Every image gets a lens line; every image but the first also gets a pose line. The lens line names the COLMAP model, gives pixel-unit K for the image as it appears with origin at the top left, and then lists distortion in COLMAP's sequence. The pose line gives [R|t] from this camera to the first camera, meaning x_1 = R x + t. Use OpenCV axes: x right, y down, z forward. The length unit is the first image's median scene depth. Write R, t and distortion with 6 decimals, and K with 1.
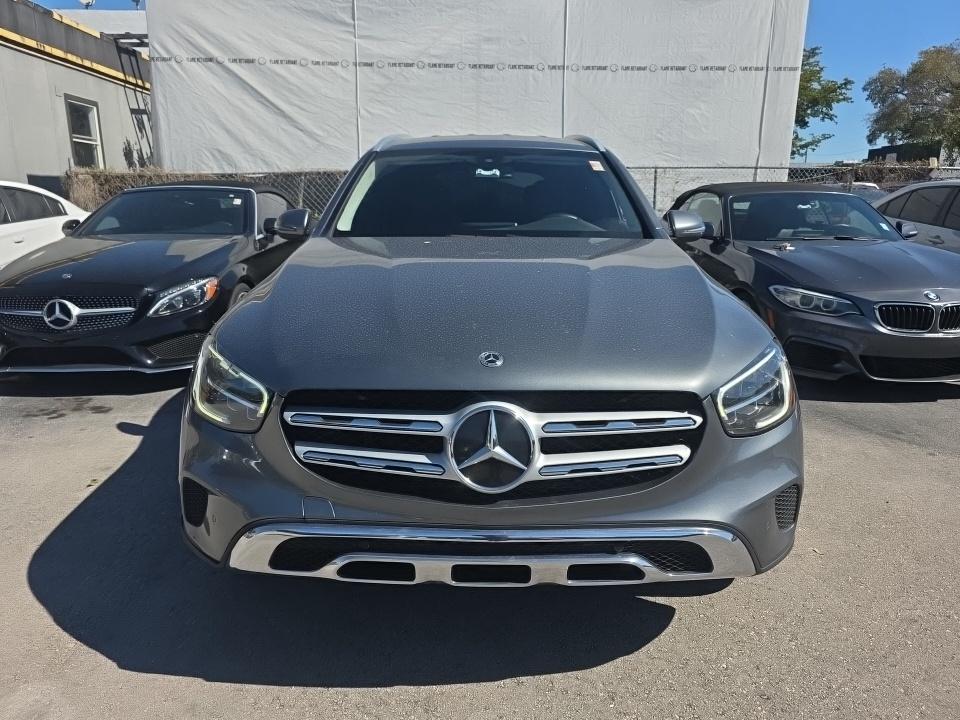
lens RADIAL K [[653.7, 0, 483.8], [0, 653.7, 350.8], [0, 0, 1]] dist [0.028928, -0.035794]
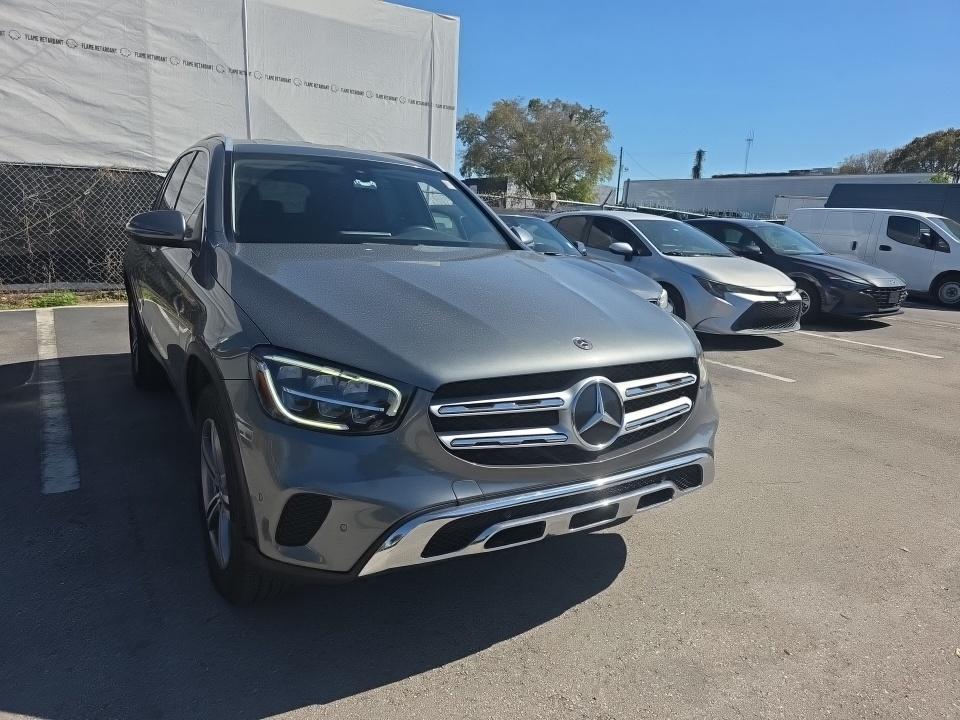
lens RADIAL K [[653.7, 0, 480.7], [0, 653.7, 366.9], [0, 0, 1]] dist [0.028928, -0.035794]
pose [[0.832940, -0.081815, 0.547282, -0.372140], [0.081680, 0.996354, 0.024635, 0.005151], [-0.547302, 0.024182, 0.836586, 0.034282]]
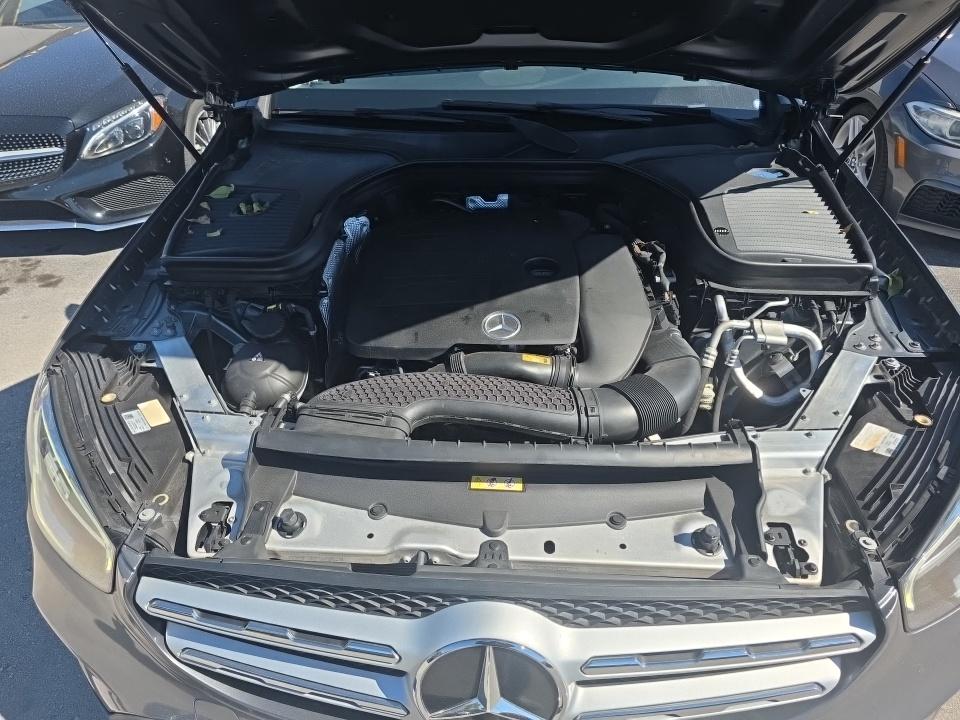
lens RADIAL K [[653.7, 0, 478.4], [0, 653.7, 366.0], [0, 0, 1]] dist [0.028928, -0.035794]
pose [[0.998024, 0.019017, -0.059880, 0.014382], [0.005172, 0.924987, 0.379965, -0.141323], [0.062614, -0.379524, 0.923061, 0.253209]]
